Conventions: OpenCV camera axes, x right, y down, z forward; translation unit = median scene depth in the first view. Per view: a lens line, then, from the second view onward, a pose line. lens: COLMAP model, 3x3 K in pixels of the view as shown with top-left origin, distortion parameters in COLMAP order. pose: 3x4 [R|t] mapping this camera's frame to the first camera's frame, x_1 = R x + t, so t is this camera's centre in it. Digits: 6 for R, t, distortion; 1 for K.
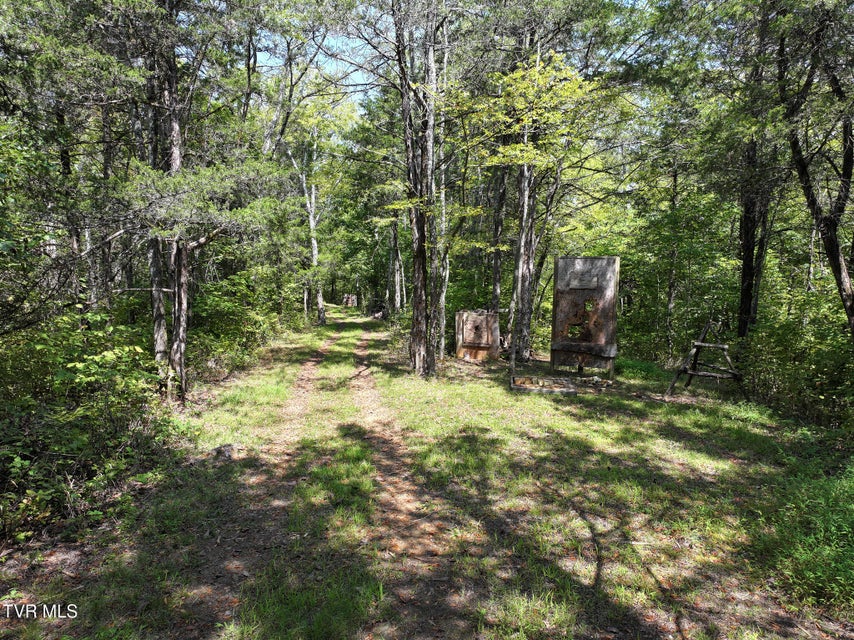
lens RADIAL K [[619.3, 0, 427.0], [0, 619.3, 320.0], [0, 0, 1]] dist [-0.011647, 0.029205]
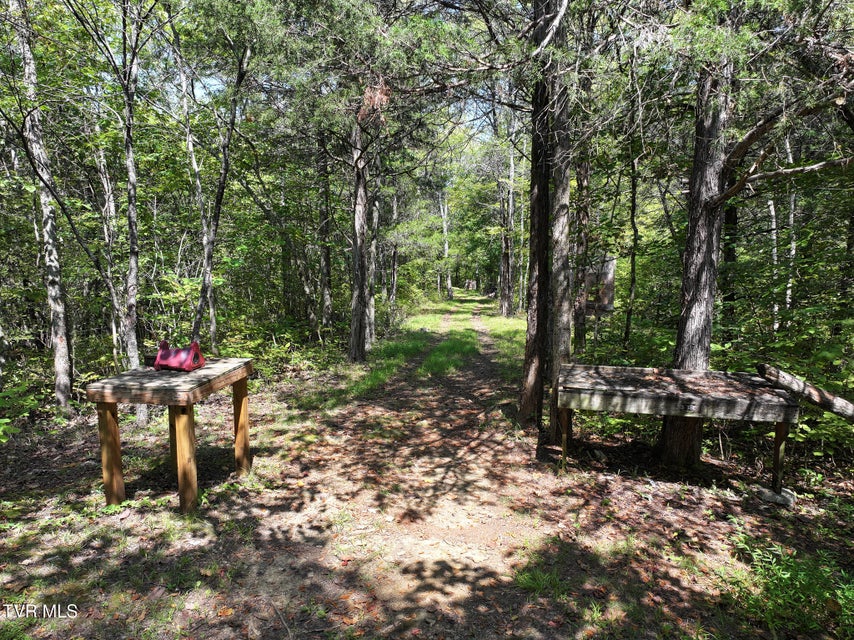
lens RADIAL K [[619.3, 0, 427.0], [0, 619.3, 320.0], [0, 0, 1]] dist [-0.011647, 0.029205]
pose [[0.980902, 0.025278, -0.192853, 0.050817], [-0.021772, 0.999557, 0.020276, 0.026412], [0.193280, -0.015690, 0.981018, -0.391484]]
